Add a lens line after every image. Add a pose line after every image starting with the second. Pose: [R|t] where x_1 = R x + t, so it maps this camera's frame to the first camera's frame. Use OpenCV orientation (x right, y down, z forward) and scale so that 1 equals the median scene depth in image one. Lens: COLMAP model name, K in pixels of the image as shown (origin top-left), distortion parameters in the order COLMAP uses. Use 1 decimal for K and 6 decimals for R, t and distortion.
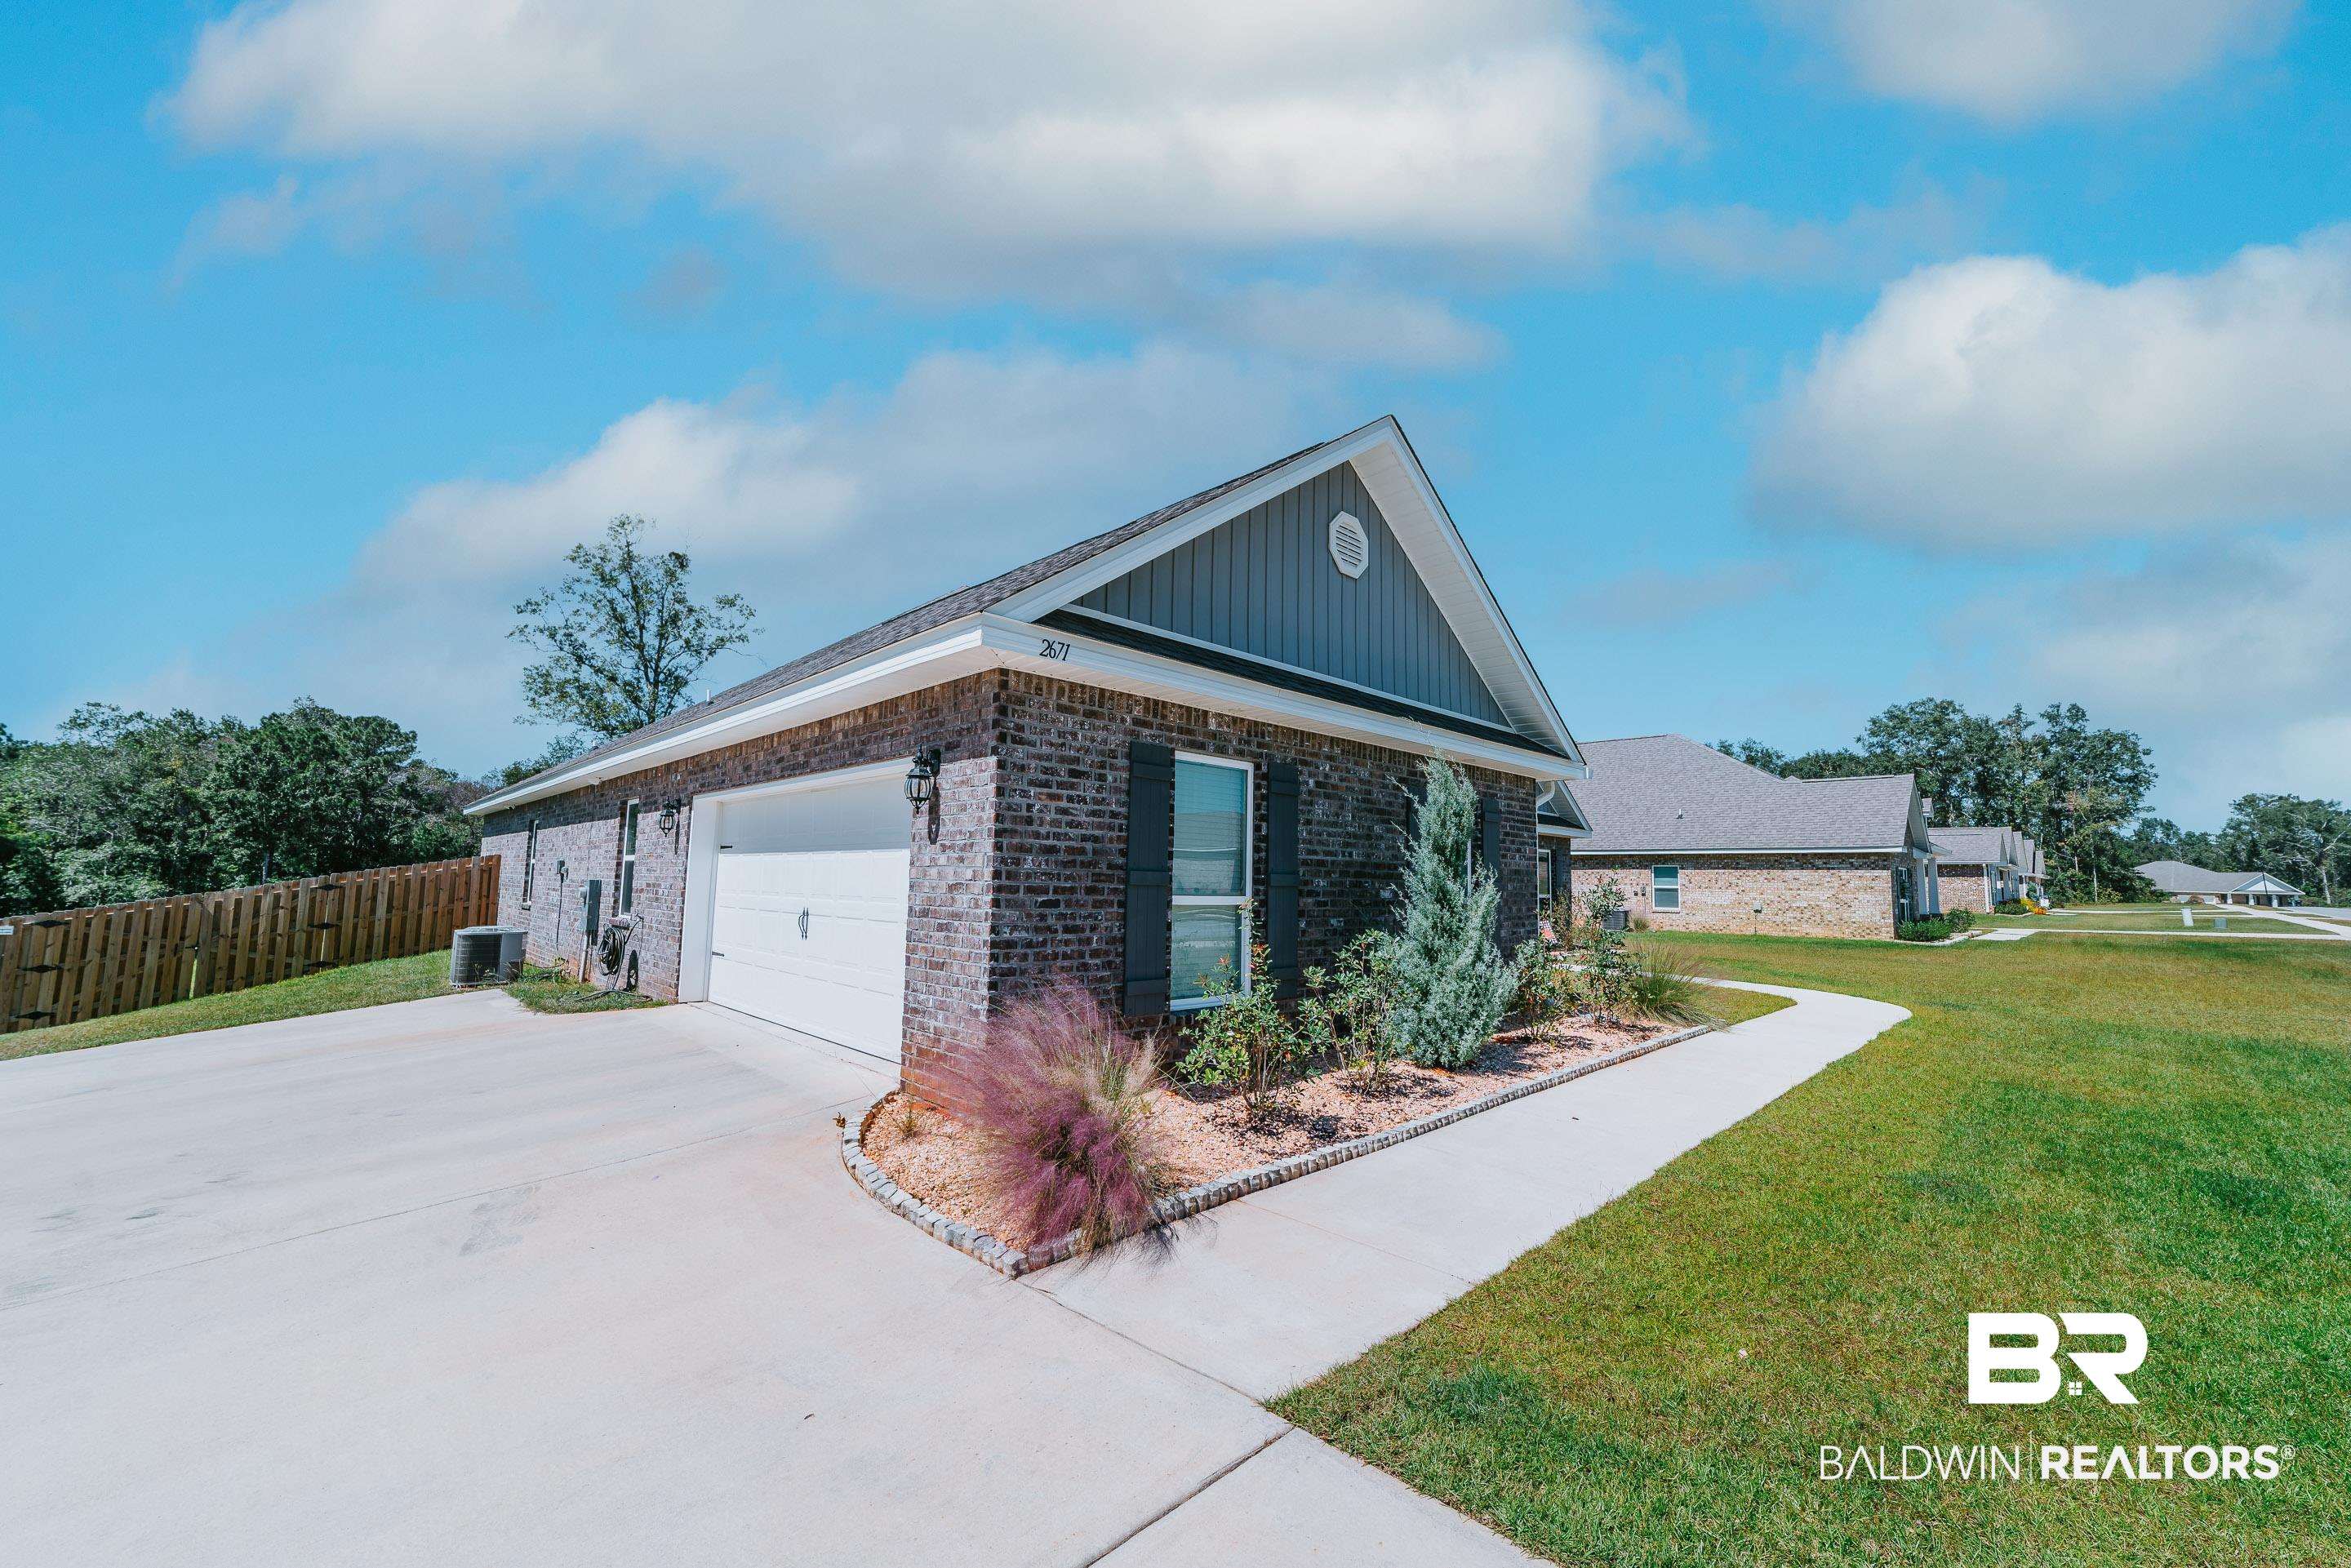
lens RADIAL K [[905.7, 0, 1189.0], [0, 905.7, 783.1], [0, 0, 1]] dist [-0.012384, 0.002849]
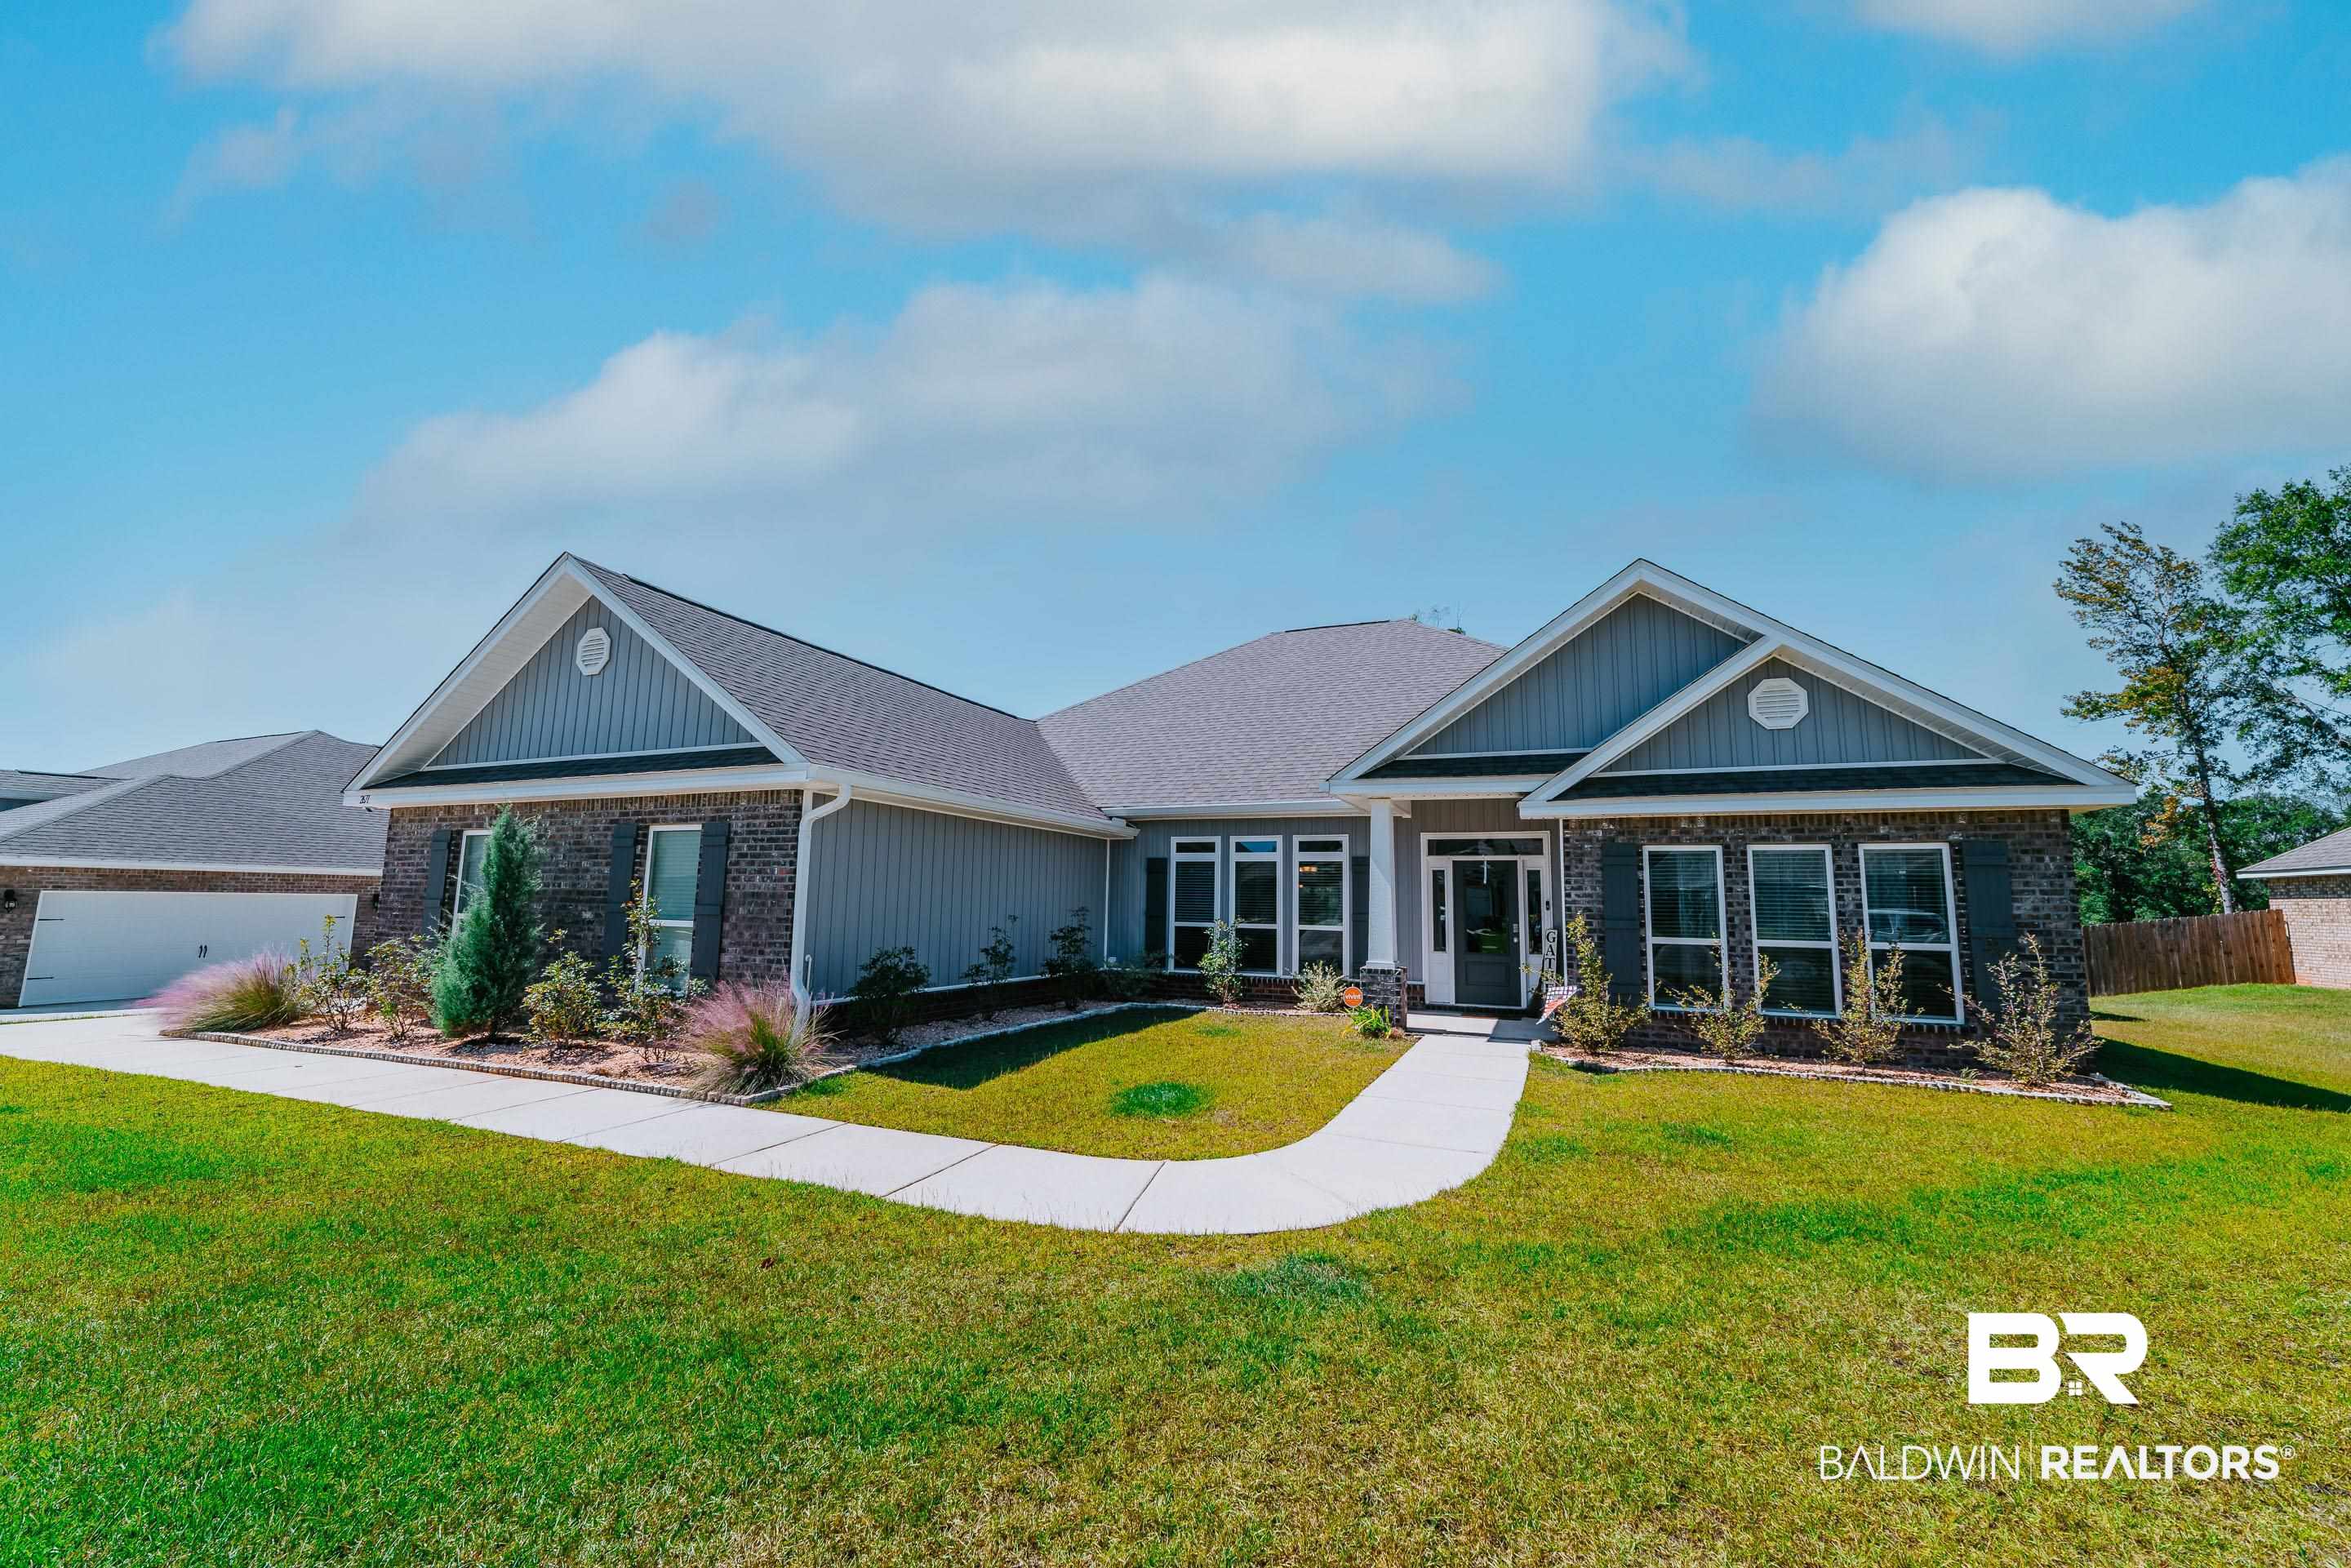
lens RADIAL K [[905.7, 0, 1183.2], [0, 905.7, 793.7], [0, 0, 1]] dist [-0.012384, 0.002849]
pose [[0.394792, -0.129904, -0.909541, 0.962937], [0.090561, 0.990635, -0.102178, 0.089212], [0.914297, -0.042030, 0.402859, 0.712501]]
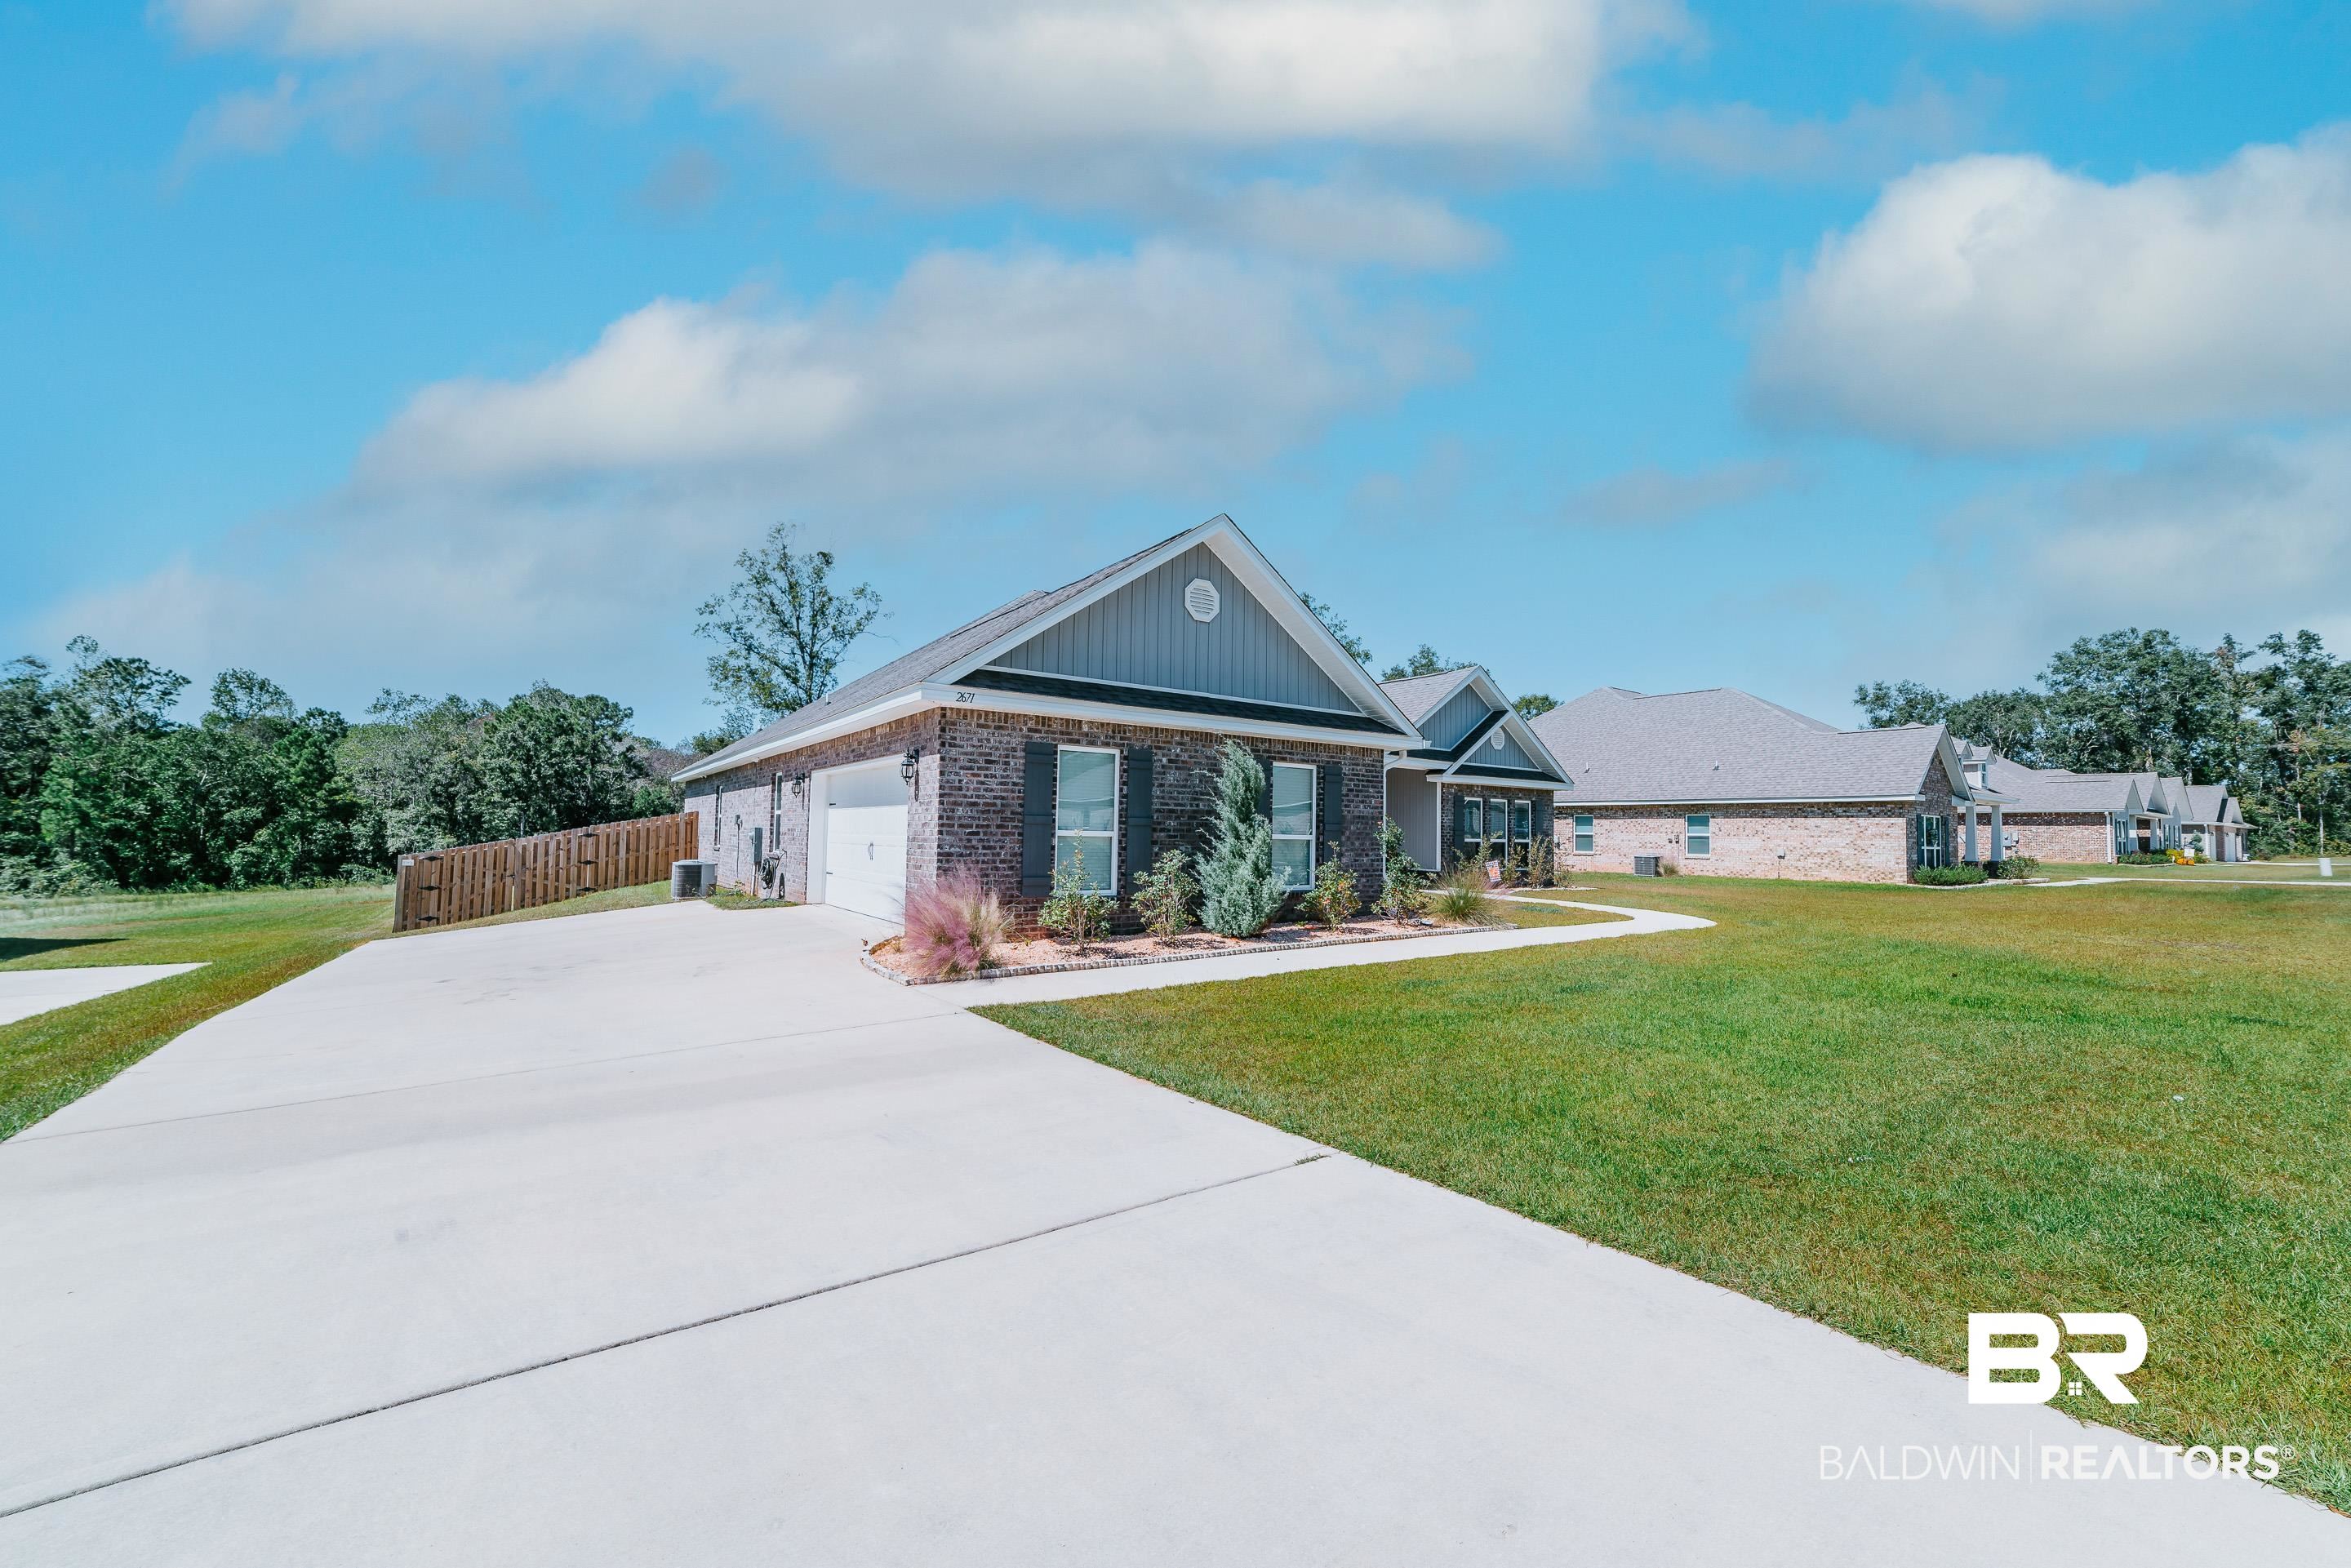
lens RADIAL K [[905.7, 0, 1184.7], [0, 905.7, 787.9], [0, 0, 1]] dist [-0.012384, 0.002849]
pose [[0.987789, -0.010452, -0.155446, 0.215575], [0.019141, 0.998330, 0.054504, -0.019757], [0.154617, -0.056814, 0.986340, -0.286374]]
